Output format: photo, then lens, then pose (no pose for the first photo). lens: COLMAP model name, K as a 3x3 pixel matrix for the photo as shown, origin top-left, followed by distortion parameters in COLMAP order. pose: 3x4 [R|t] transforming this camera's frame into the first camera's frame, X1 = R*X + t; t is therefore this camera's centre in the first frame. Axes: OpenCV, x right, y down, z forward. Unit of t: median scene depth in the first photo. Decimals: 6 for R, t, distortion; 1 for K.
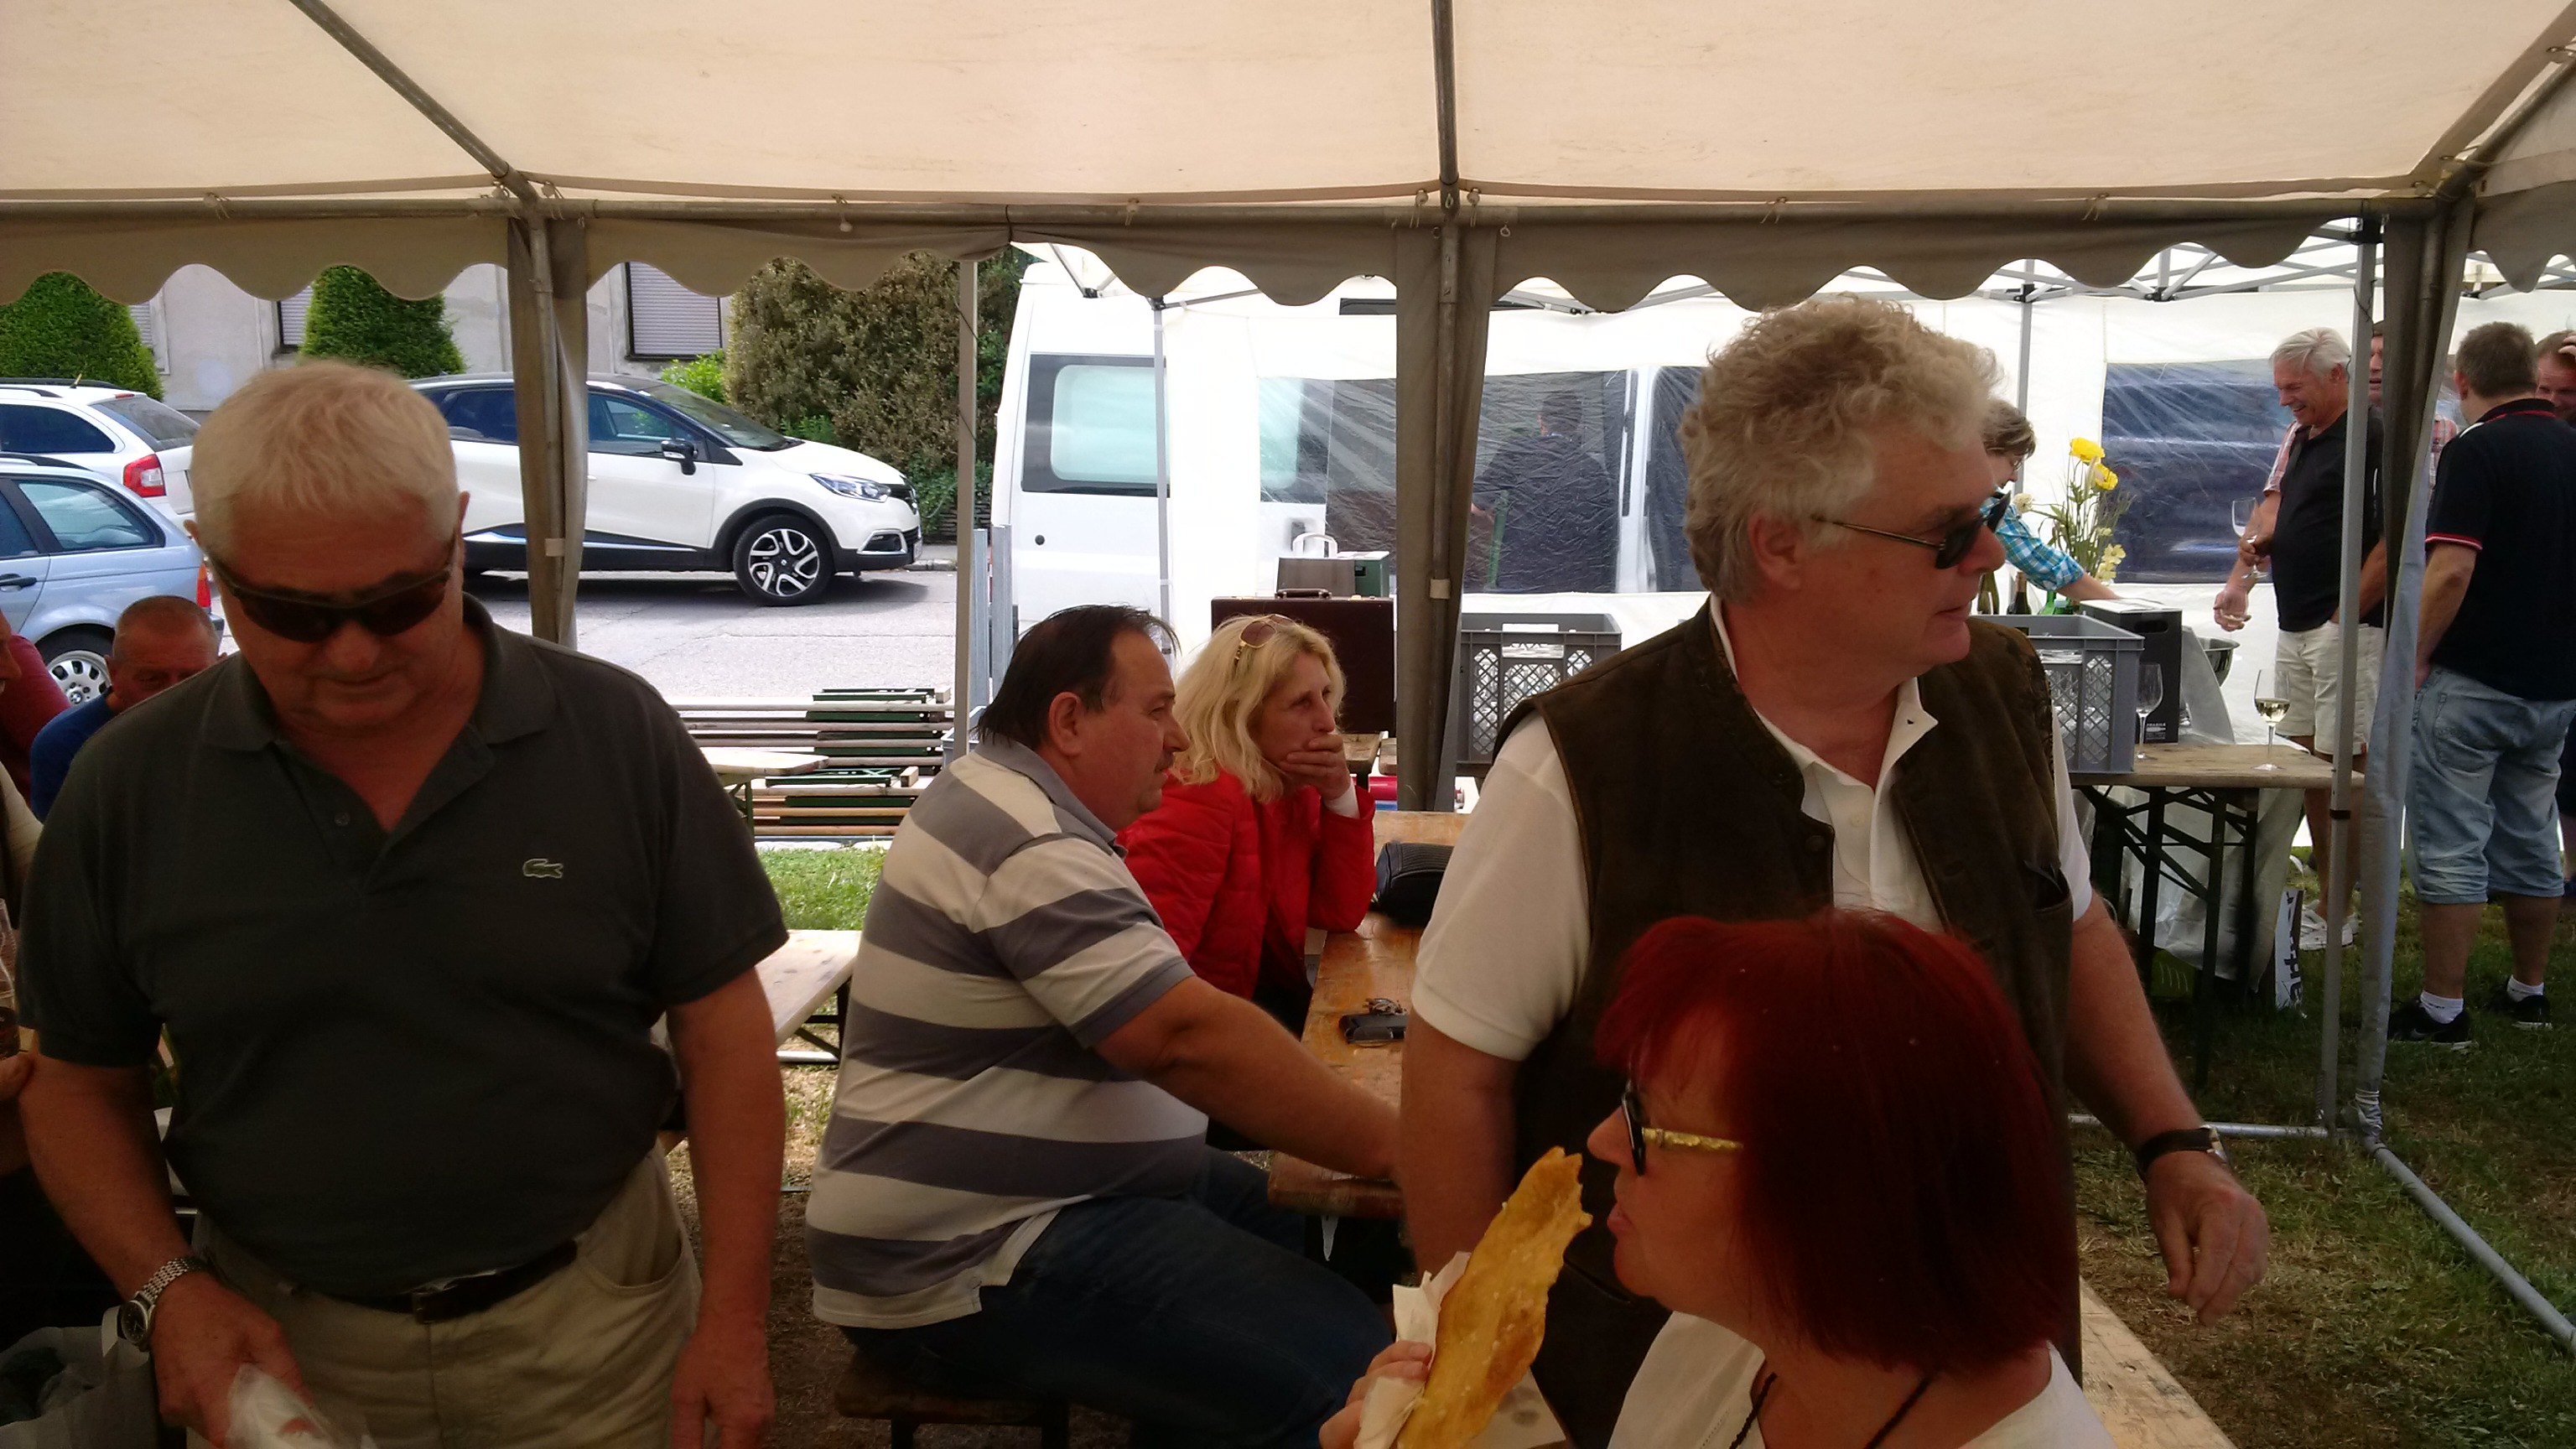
lens RADIAL K [[2252.8, 0, 1329.9], [0, 2252.8, 750.1], [0, 0, 1]] dist [0.126148, -0.231715]
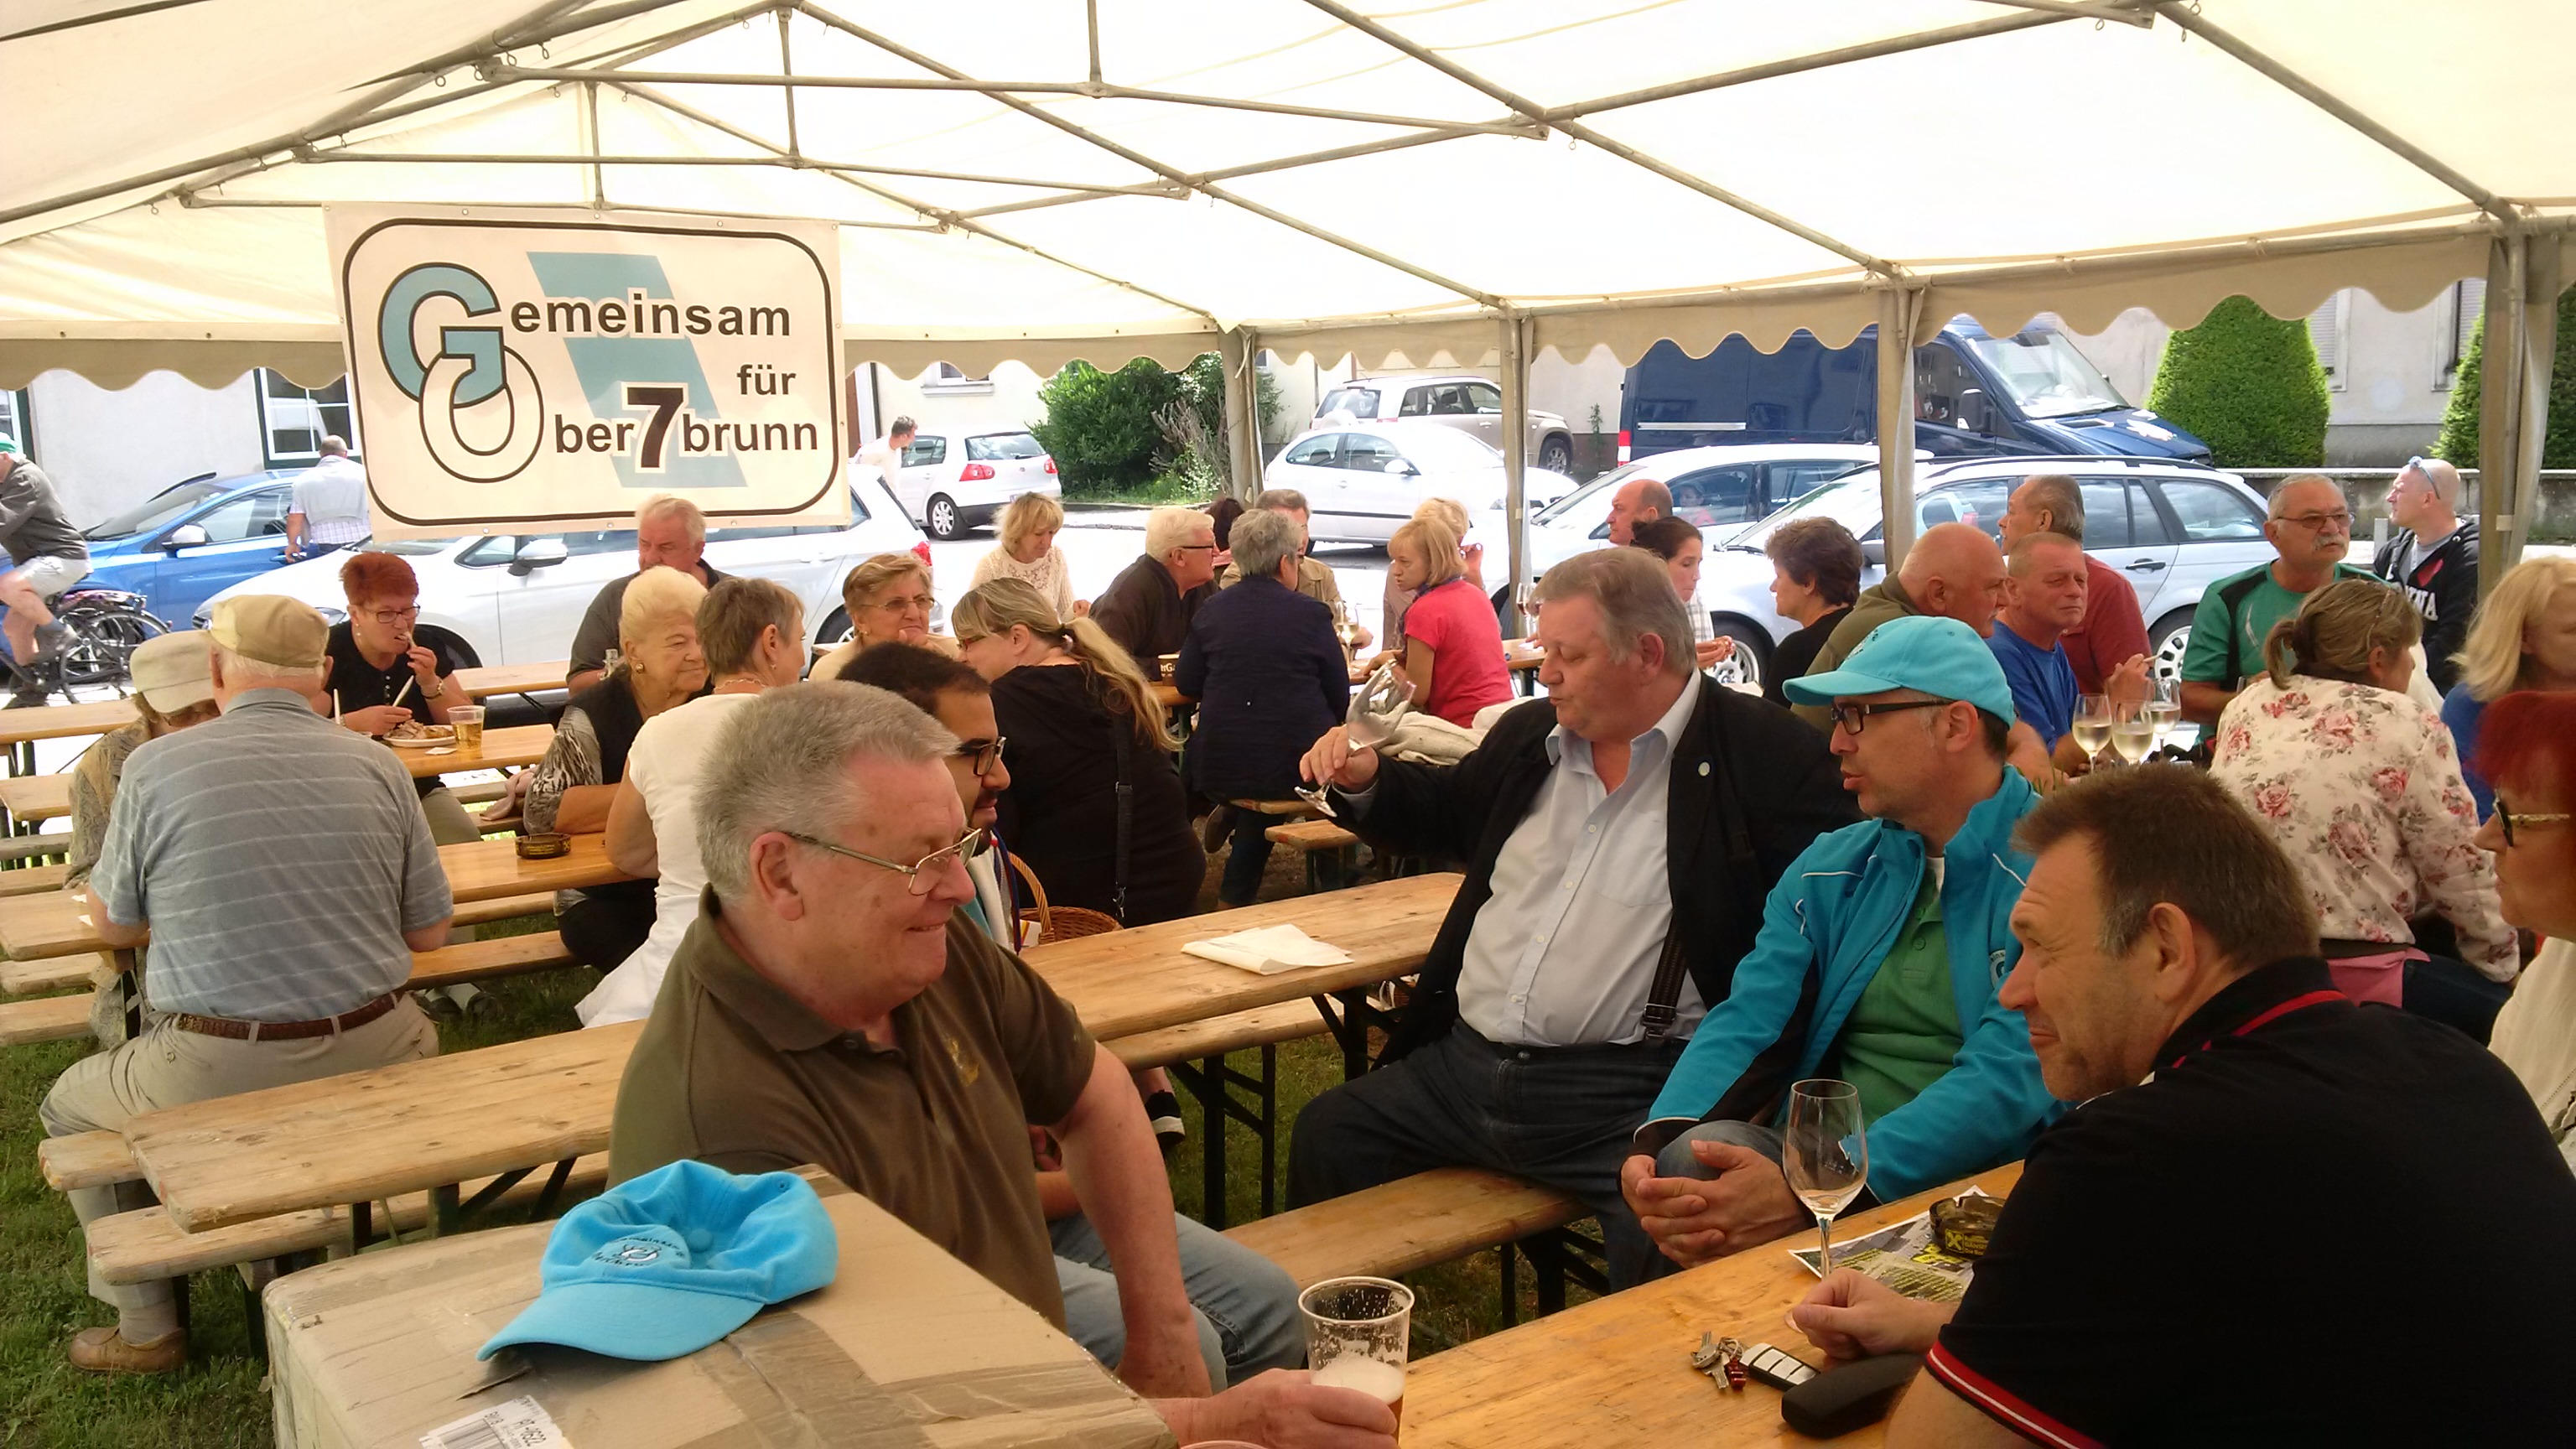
lens RADIAL K [[2338.2, 0, 1330.2], [0, 2338.2, 701.4], [0, 0, 1]] dist [0.150163, -0.288389]
pose [[0.626342, 0.075402, -0.775893, 0.085579], [-0.102343, 0.994650, 0.014044, 0.016661], [0.772801, 0.070611, 0.630708, -0.075093]]
